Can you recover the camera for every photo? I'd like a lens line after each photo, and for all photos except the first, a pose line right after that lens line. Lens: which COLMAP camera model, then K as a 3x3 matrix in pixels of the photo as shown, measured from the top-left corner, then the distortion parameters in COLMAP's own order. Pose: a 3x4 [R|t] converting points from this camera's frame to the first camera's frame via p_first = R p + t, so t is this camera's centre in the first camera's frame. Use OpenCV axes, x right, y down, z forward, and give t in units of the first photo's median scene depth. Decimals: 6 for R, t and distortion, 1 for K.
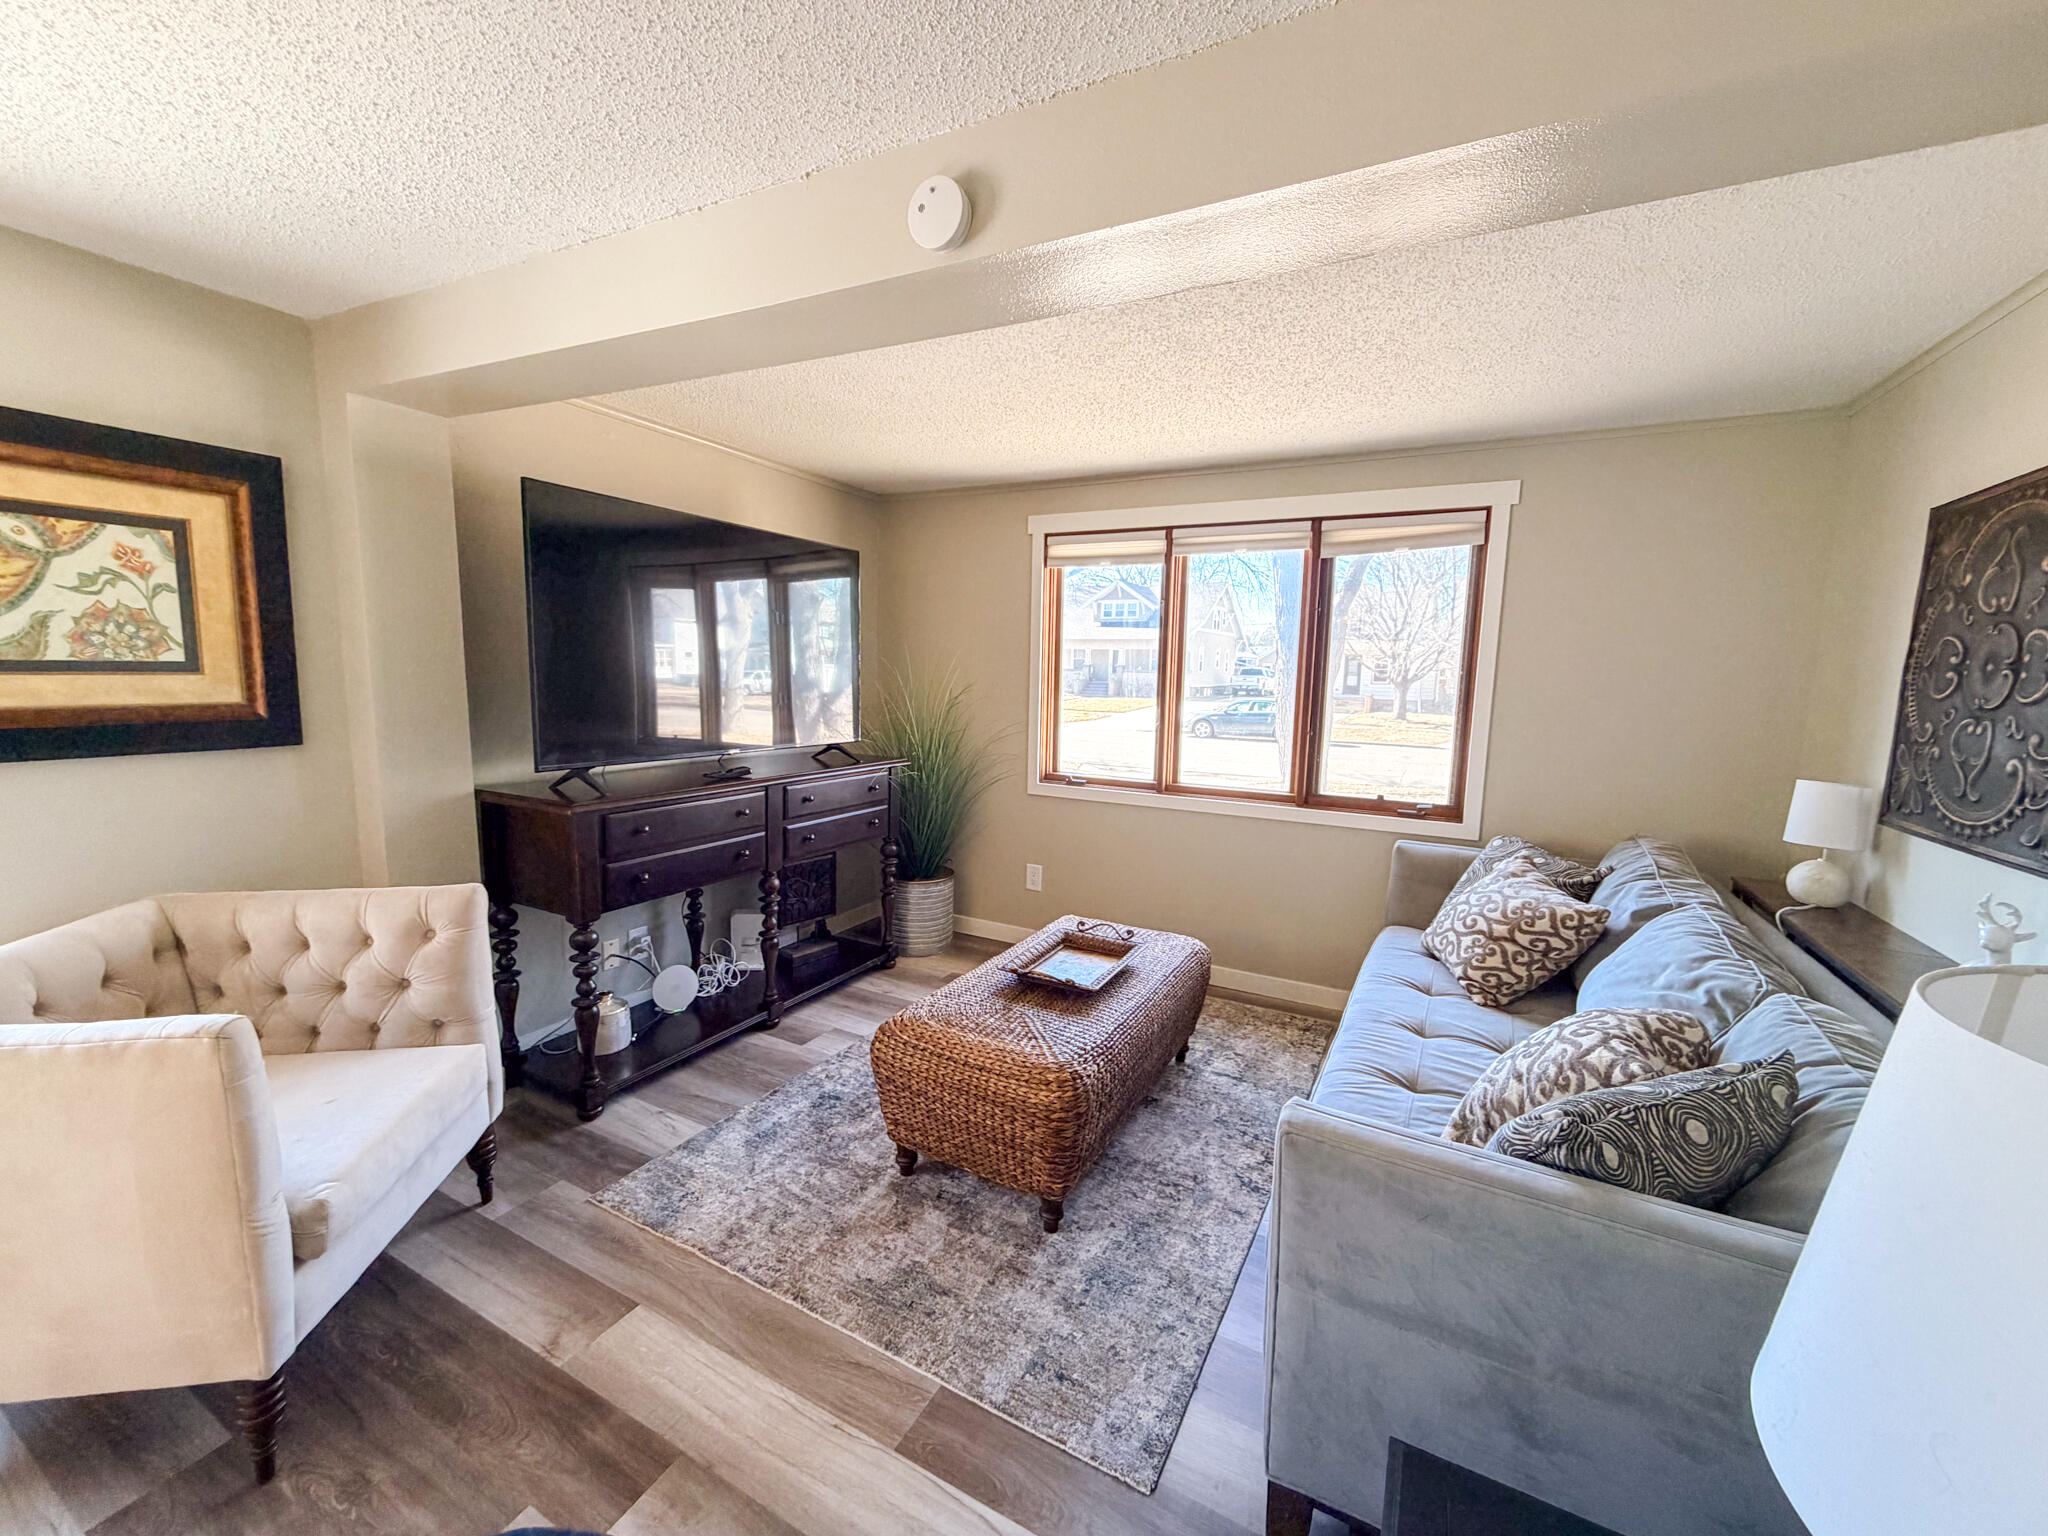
lens RADIAL K [[813.7, 0, 1019.9], [0, 813.7, 772.6], [0, 0, 1]] dist [0.000219, 0.000279]
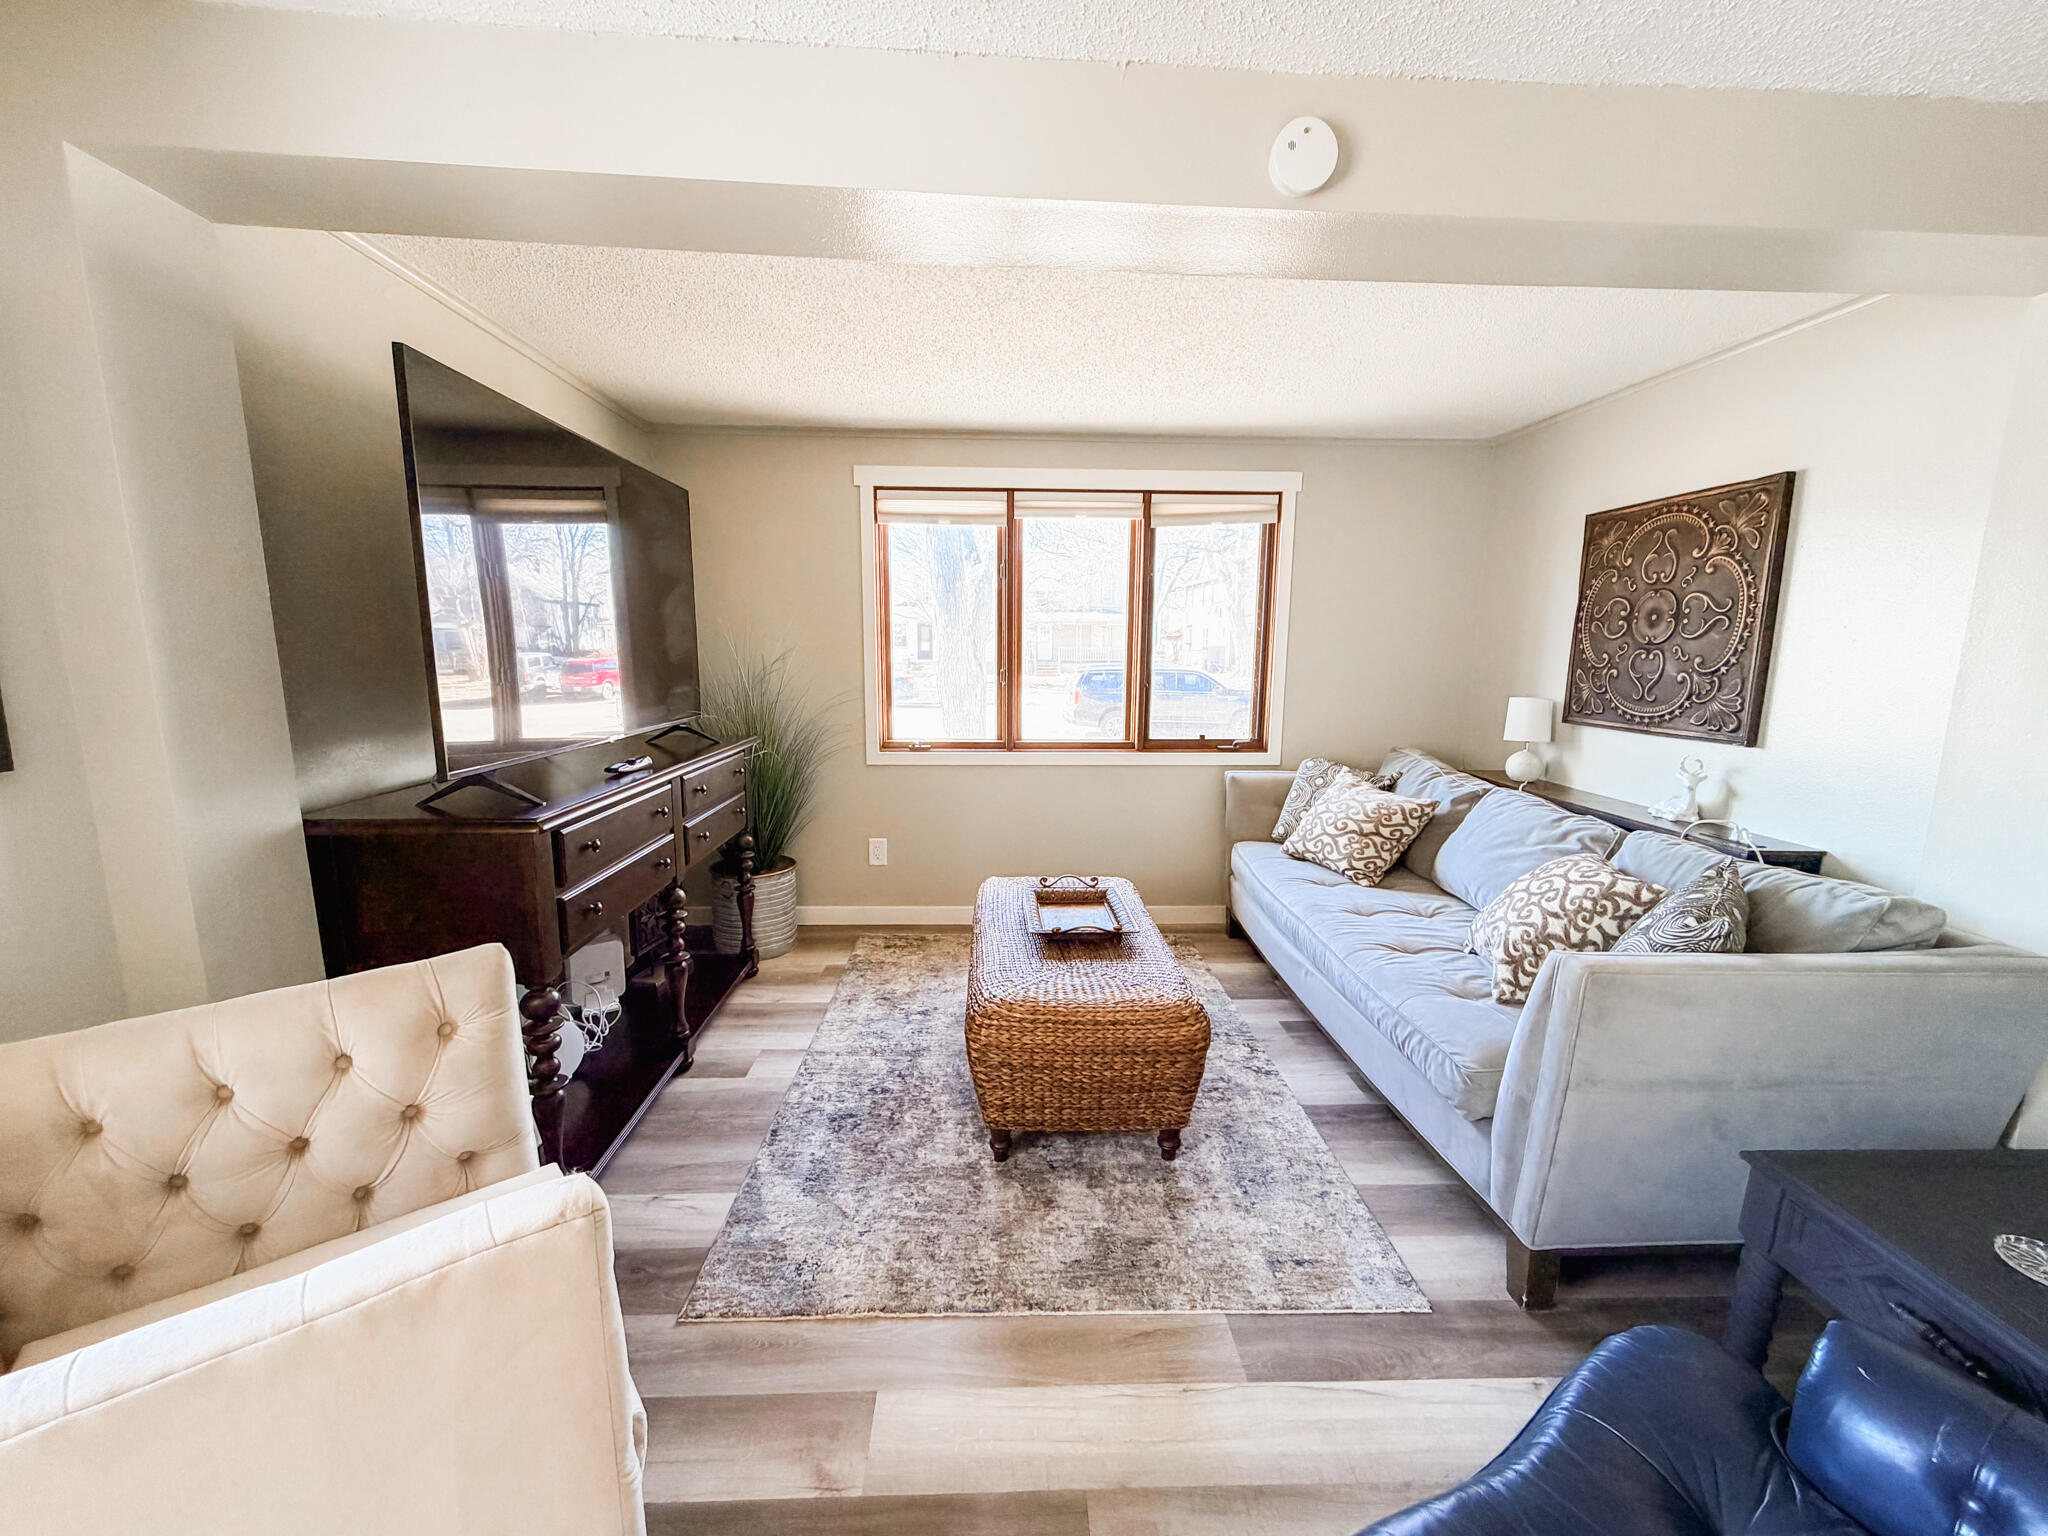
lens RADIAL K [[813.7, 0, 1018.1], [0, 813.7, 771.7], [0, 0, 1]] dist [0.000219, 0.000279]
pose [[0.865735, -0.095292, 0.491348, -0.533958], [0.077177, 0.995383, 0.057063, -0.010619], [-0.494517, -0.011480, 0.869092, 0.164314]]
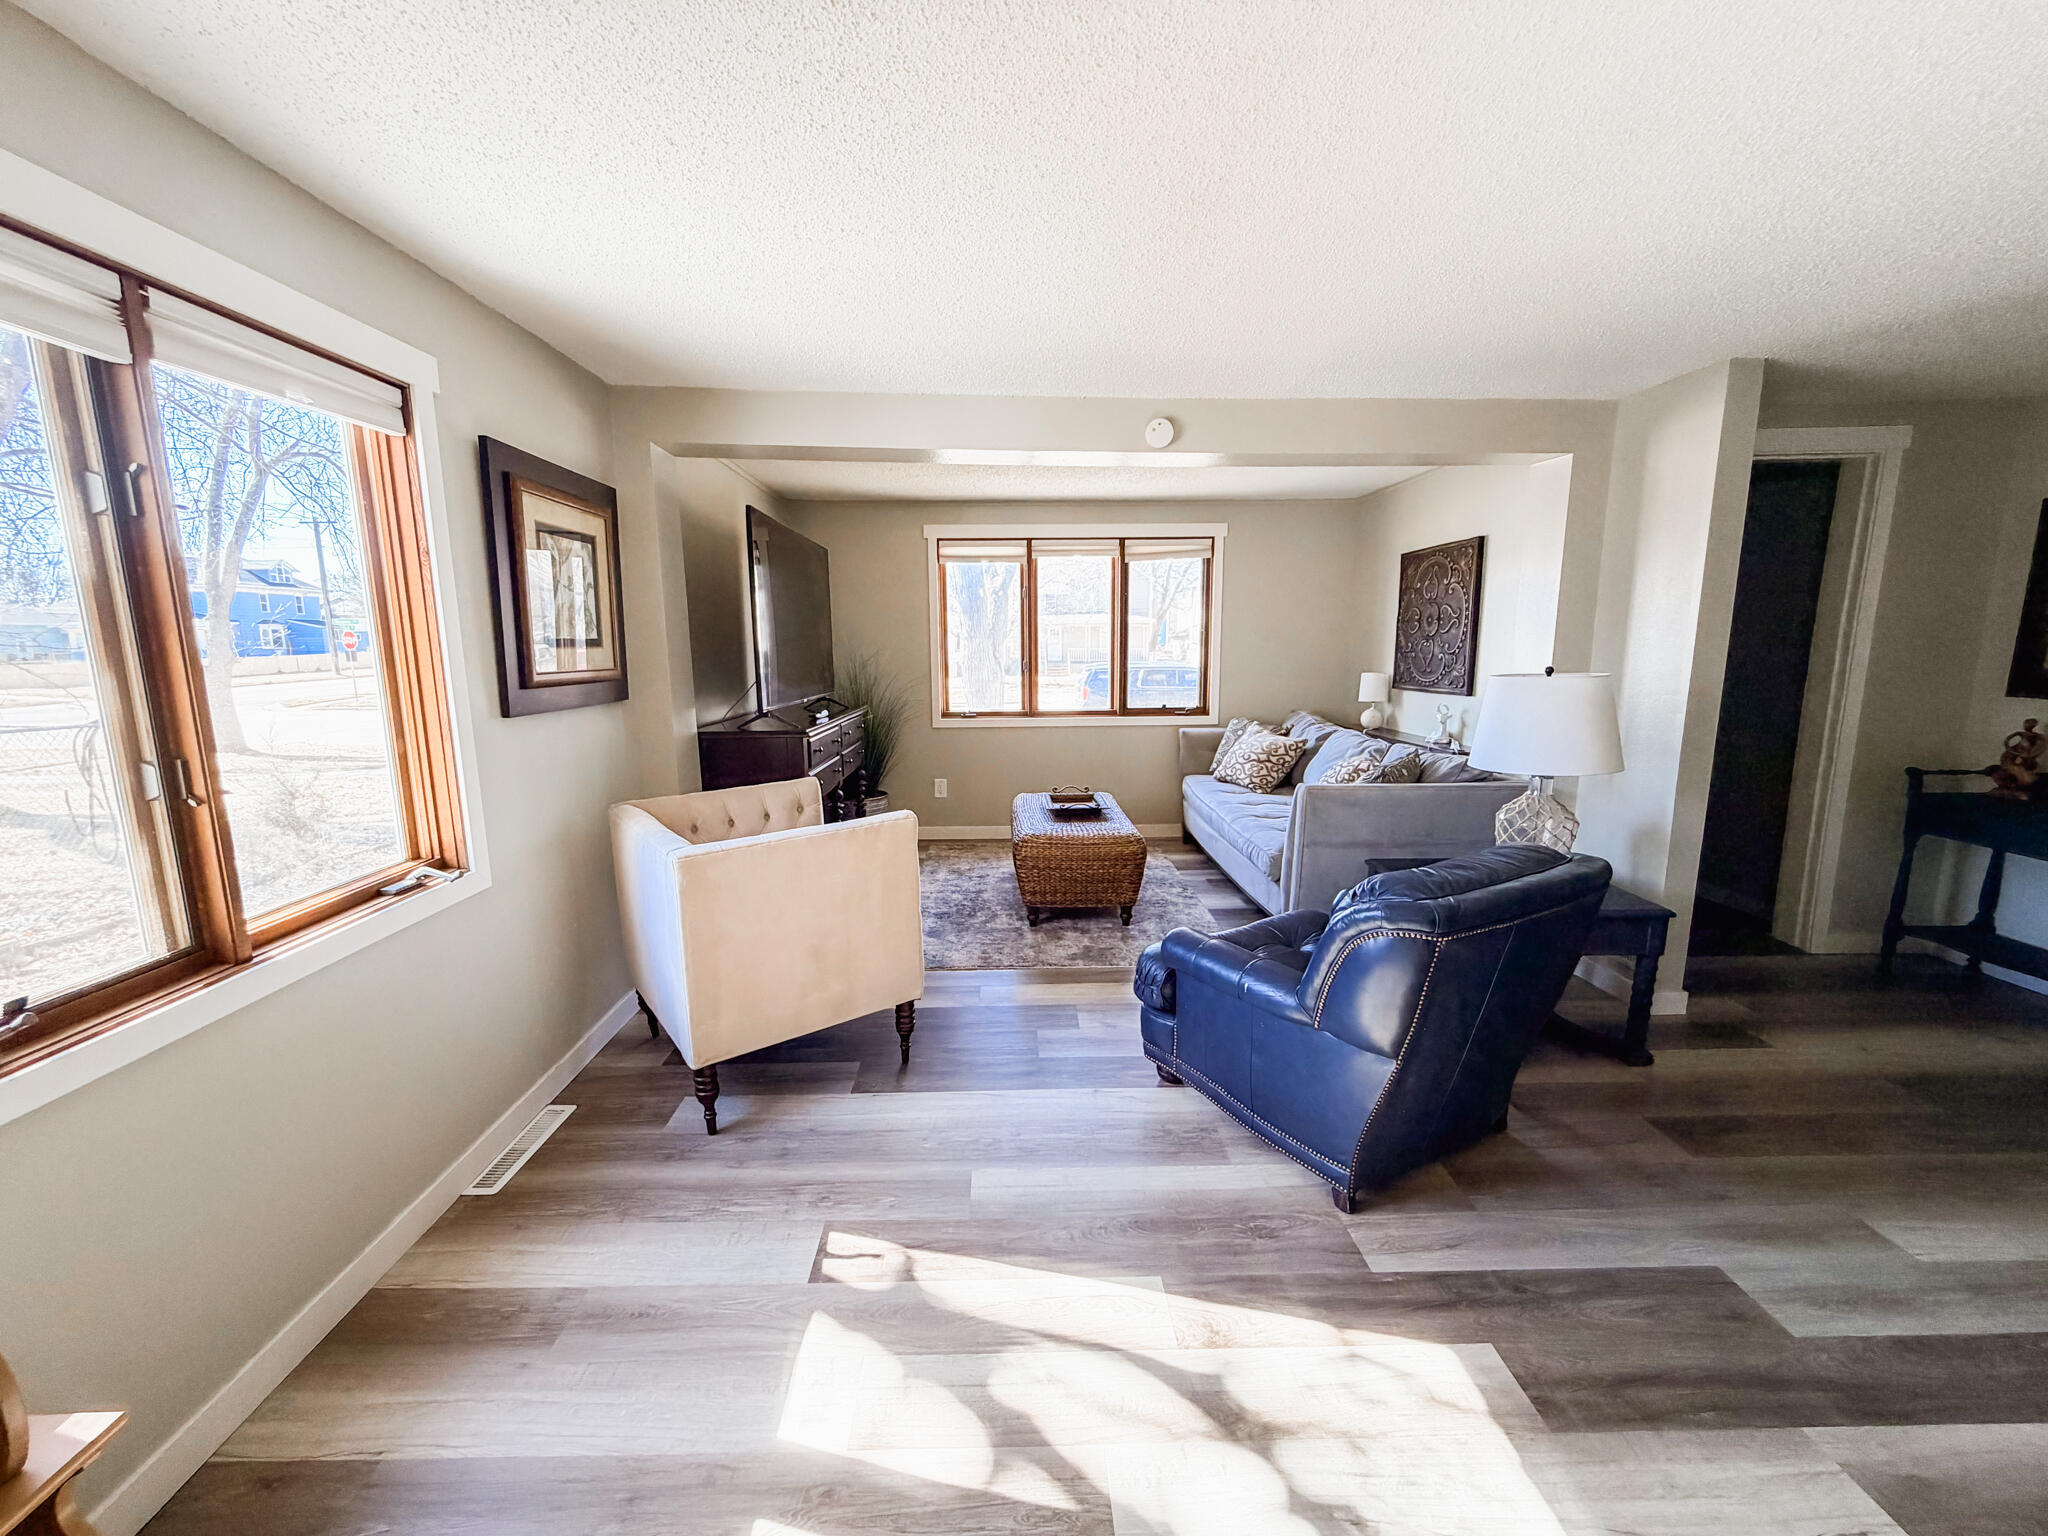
lens RADIAL K [[813.7, 0, 1017.7], [0, 813.7, 773.3], [0, 0, 1]] dist [0.000219, 0.000279]
pose [[0.871821, -0.106793, 0.478041, -0.936622], [0.091519, 0.994272, 0.055210, 0.070258], [-0.481199, -0.004384, 0.876601, -0.484998]]
